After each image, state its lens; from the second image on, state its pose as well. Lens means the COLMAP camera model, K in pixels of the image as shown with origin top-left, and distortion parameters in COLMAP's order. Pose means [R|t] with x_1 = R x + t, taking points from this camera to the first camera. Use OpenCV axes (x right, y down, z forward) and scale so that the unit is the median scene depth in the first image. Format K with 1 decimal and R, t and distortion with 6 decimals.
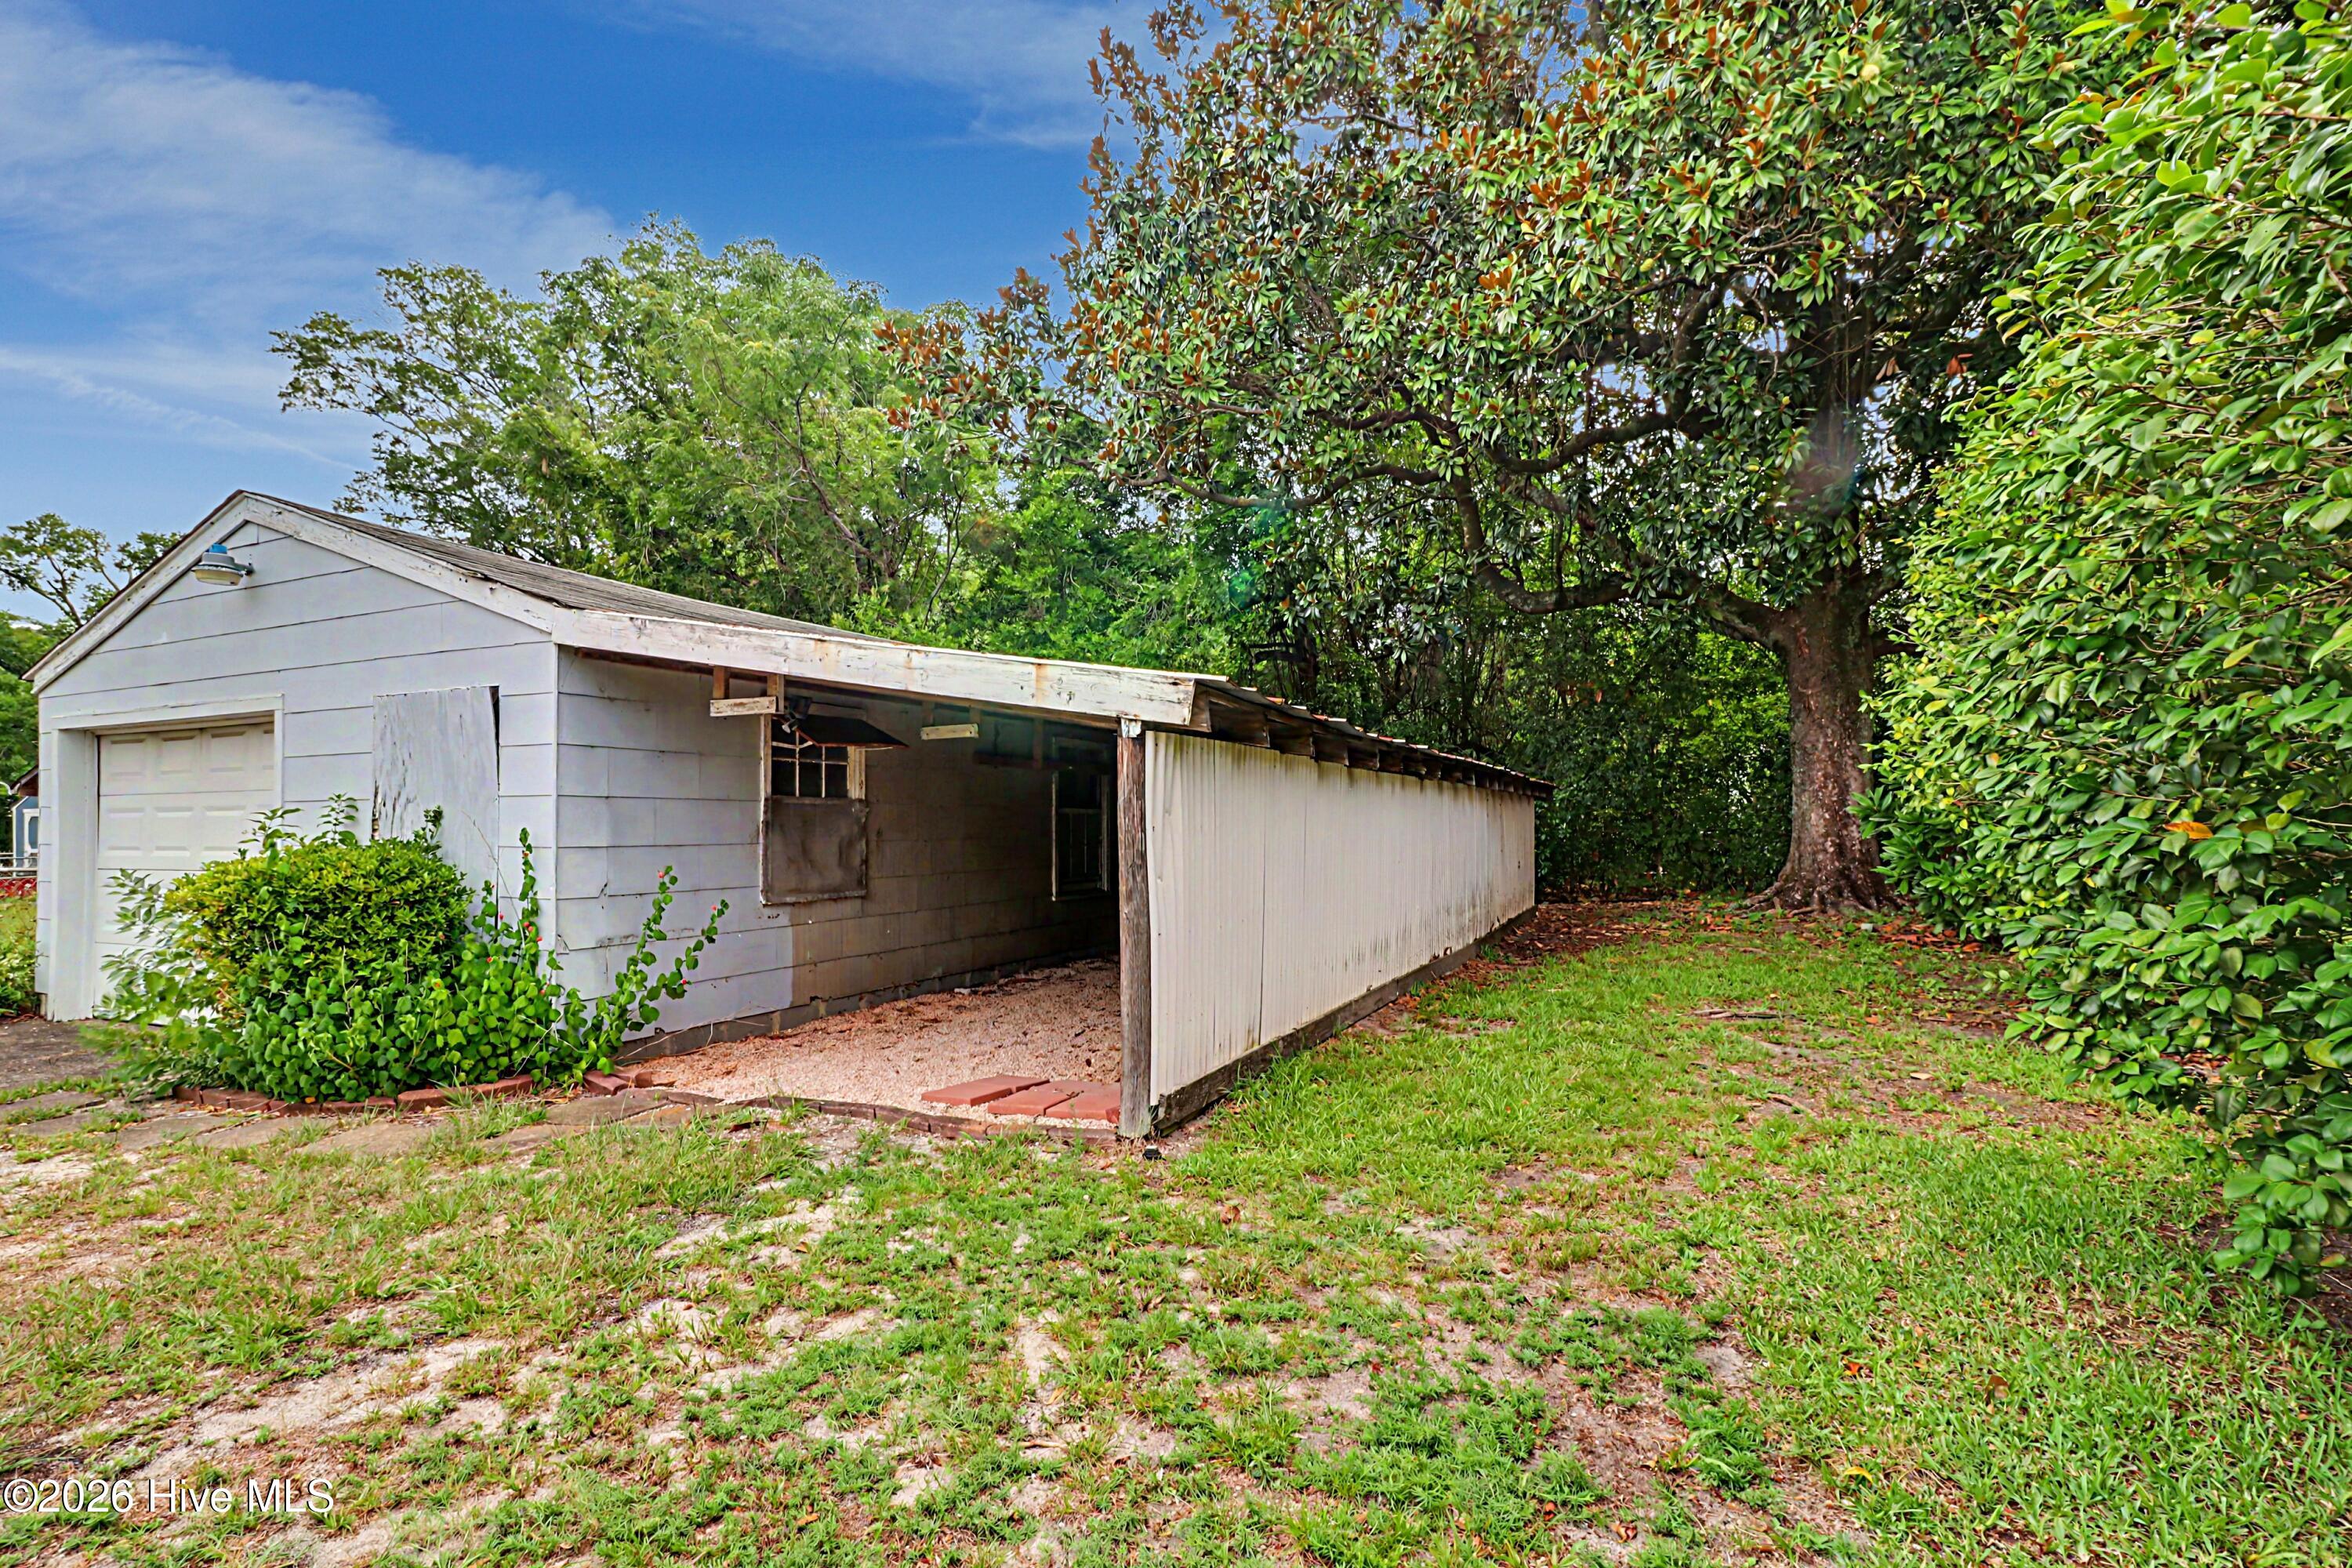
lens RADIAL K [[1086.3, 0, 1176.0], [0, 1086.3, 784.0], [0, 0, 1]] dist [0.001480, 0.000216]
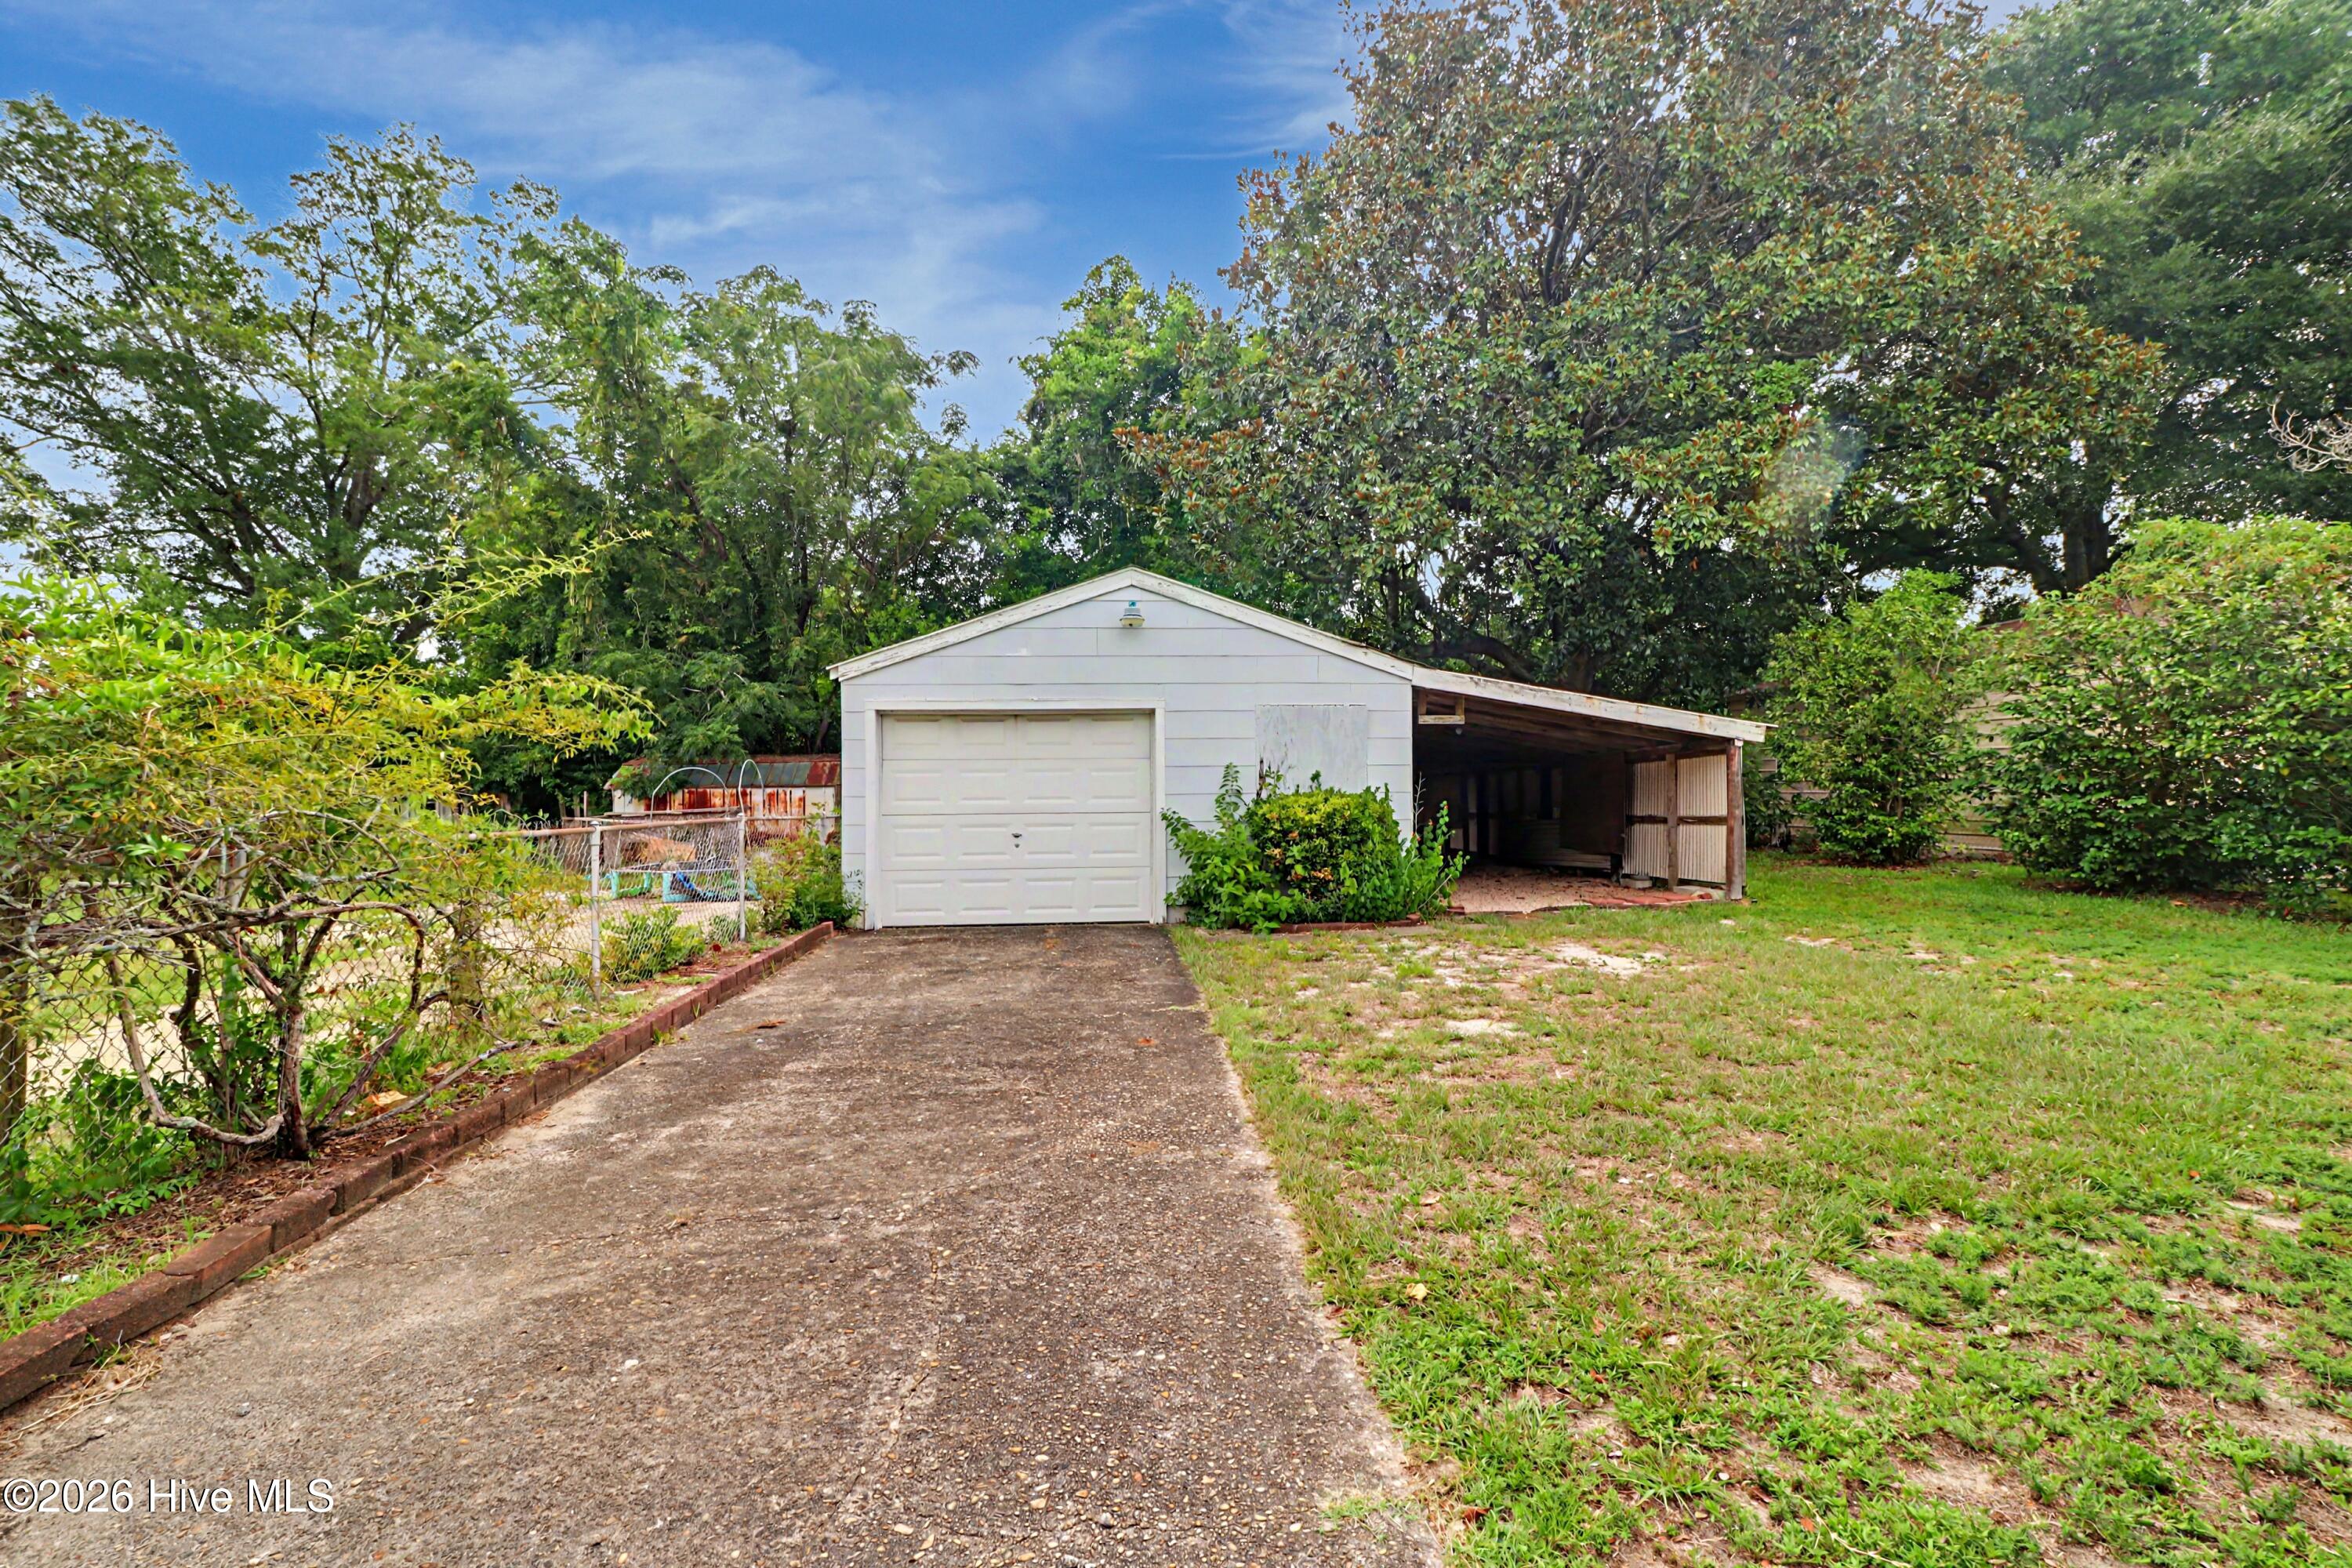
lens RADIAL K [[1086.3, 0, 1176.0], [0, 1086.3, 784.0], [0, 0, 1]] dist [0.001480, 0.000216]
pose [[0.869635, 0.007284, 0.493642, -1.809255], [-0.011594, 0.999917, 0.005670, 0.030775], [-0.493560, -0.010654, 0.869647, -0.386752]]
